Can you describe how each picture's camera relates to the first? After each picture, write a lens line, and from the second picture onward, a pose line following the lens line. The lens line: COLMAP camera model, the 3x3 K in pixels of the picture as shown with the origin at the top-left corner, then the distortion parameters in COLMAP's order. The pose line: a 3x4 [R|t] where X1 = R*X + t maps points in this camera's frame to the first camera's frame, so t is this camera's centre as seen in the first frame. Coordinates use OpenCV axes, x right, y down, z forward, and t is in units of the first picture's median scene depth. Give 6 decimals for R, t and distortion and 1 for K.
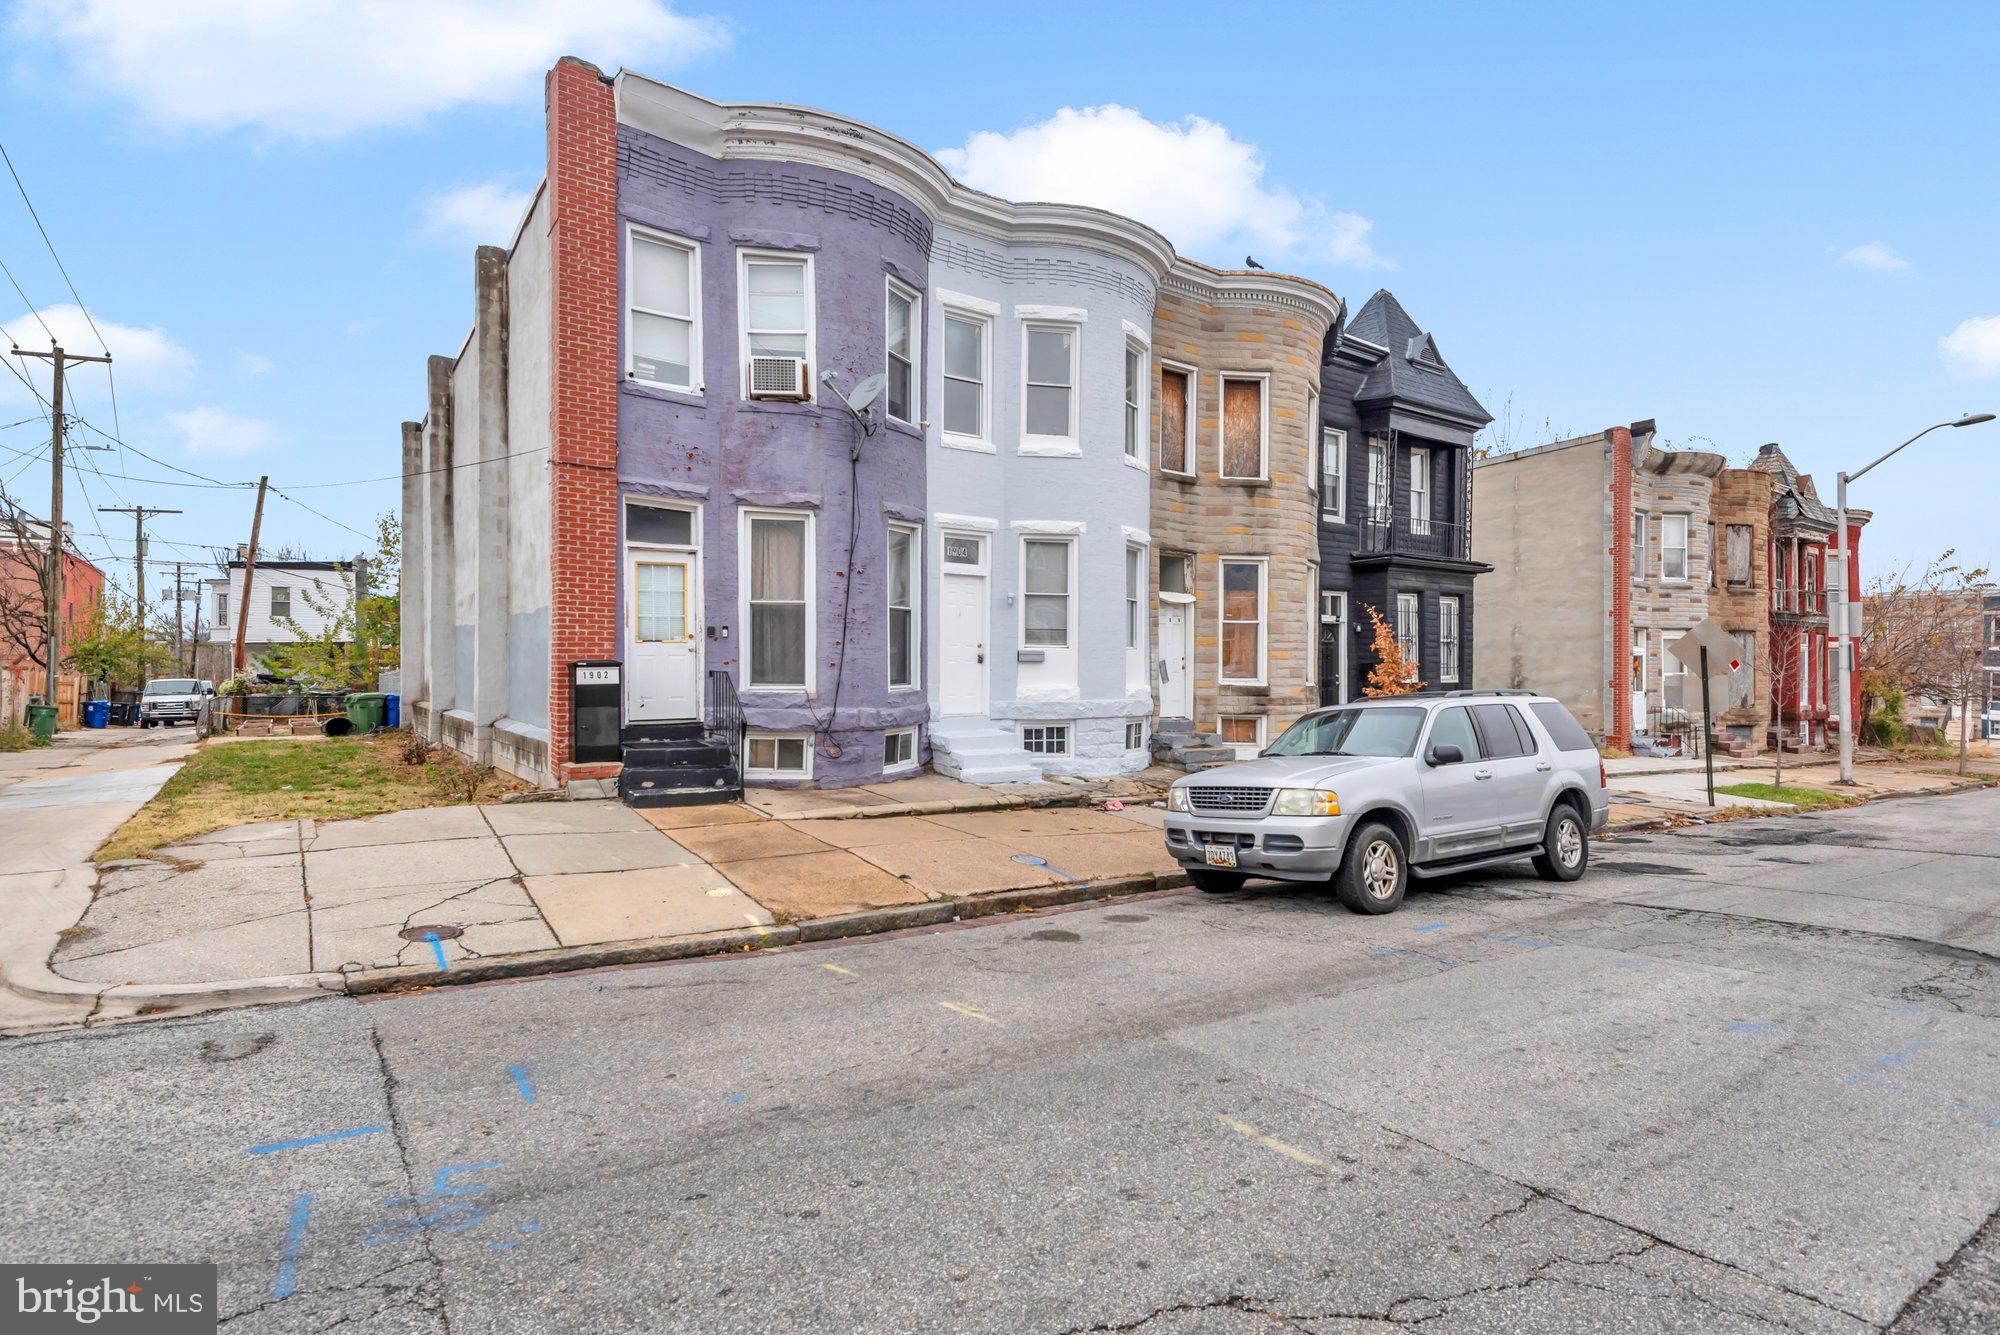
lens RADIAL K [[919.2, 0, 992.4], [0, 919.2, 654.4], [0, 0, 1]] dist [0.043121, -0.021490]
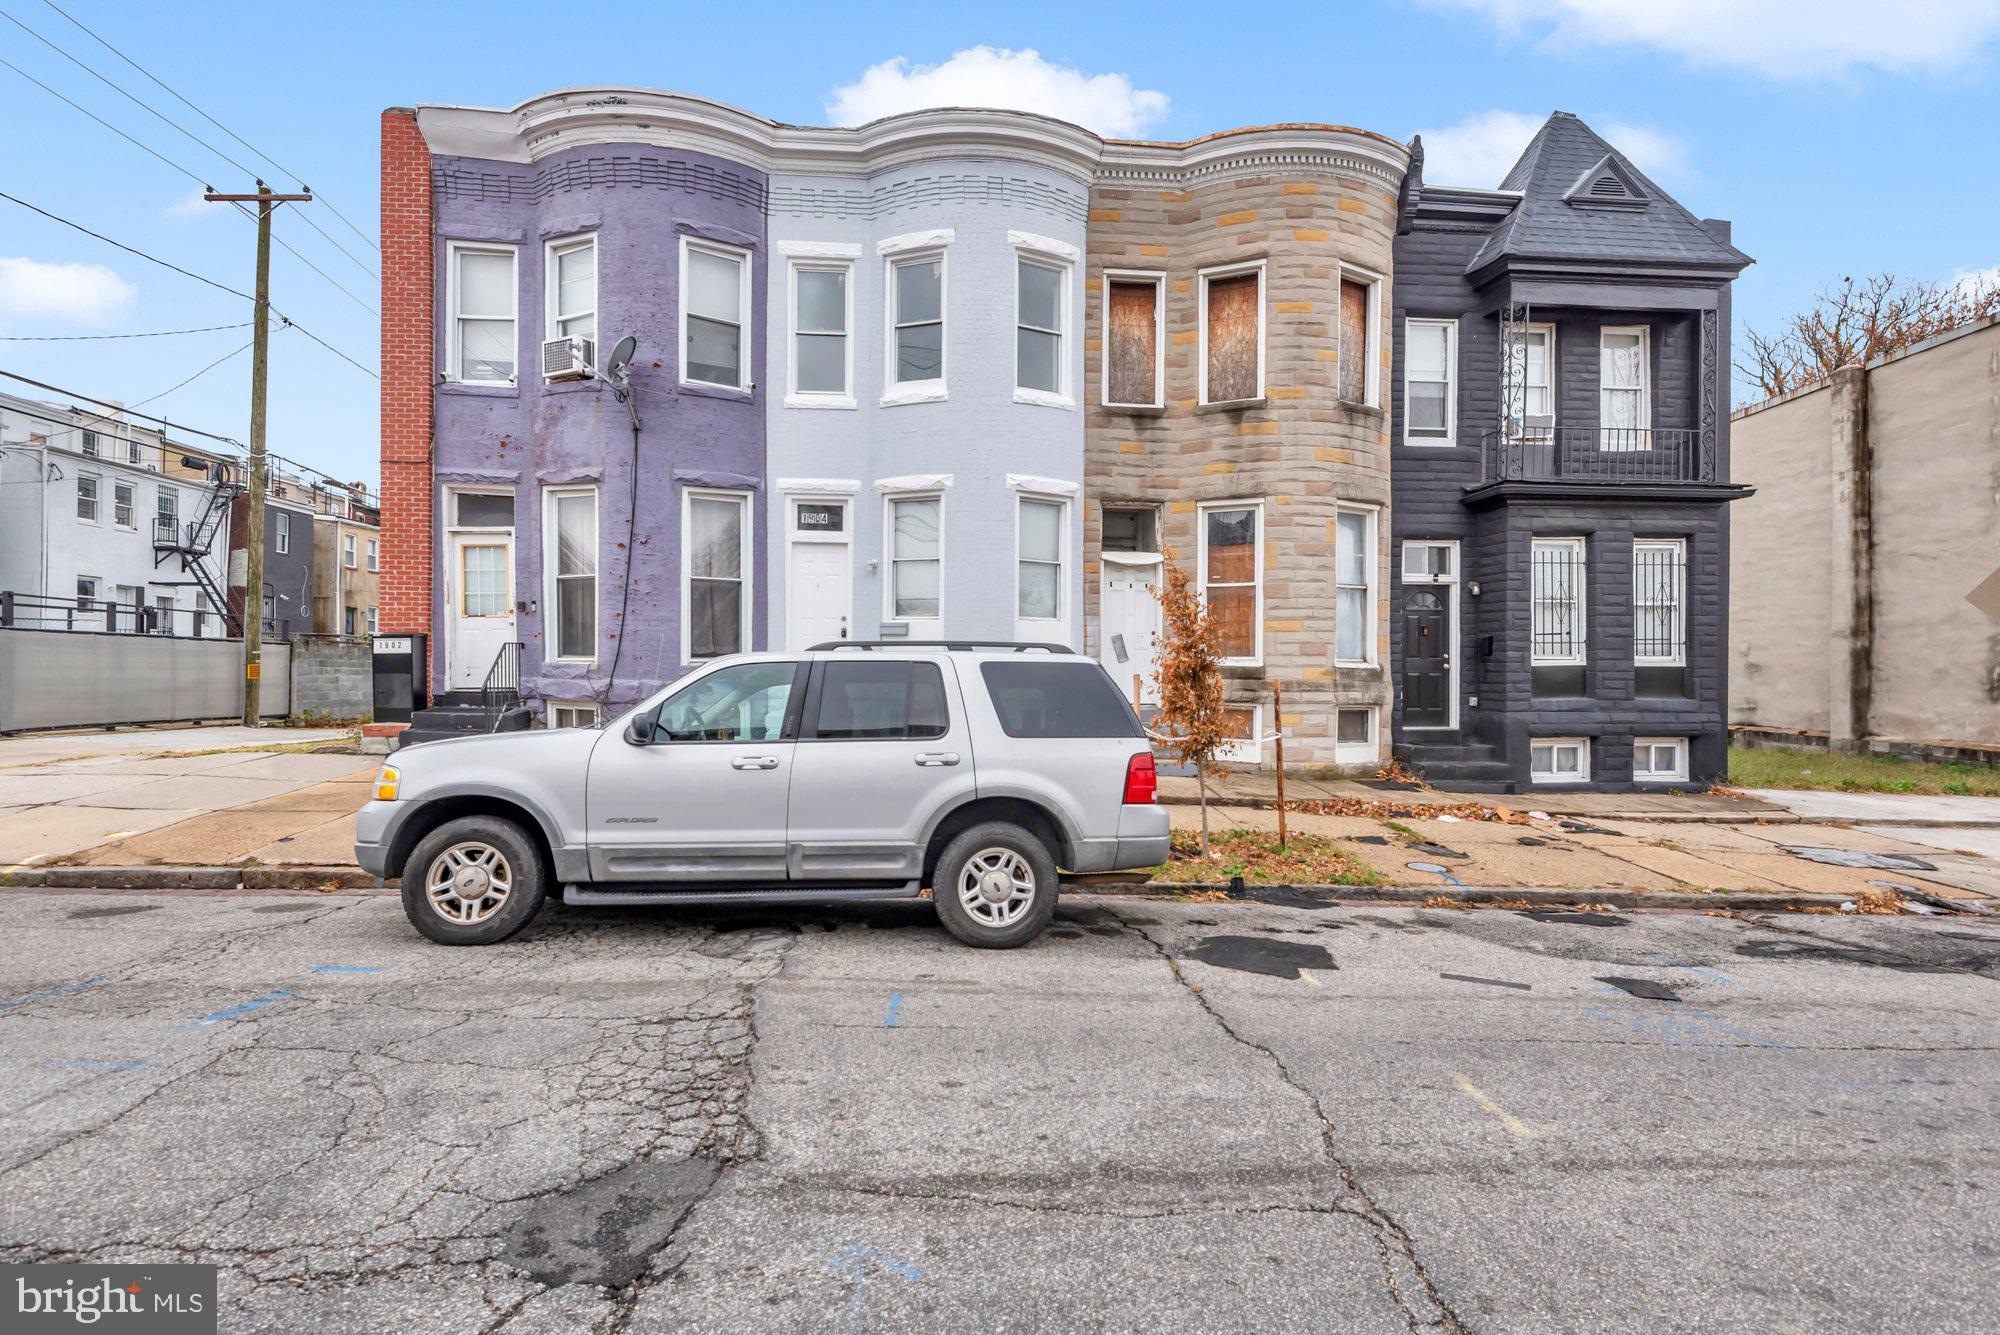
lens RADIAL K [[878.6, 0, 1003.3], [0, 878.6, 657.3], [0, 0, 1]] dist [0.032870, -0.018376]
pose [[0.877913, -0.005368, -0.478790, 0.537359], [0.005709, 0.999983, -0.000745, 0.030378], [0.478786, -0.002080, 0.877929, 0.292176]]
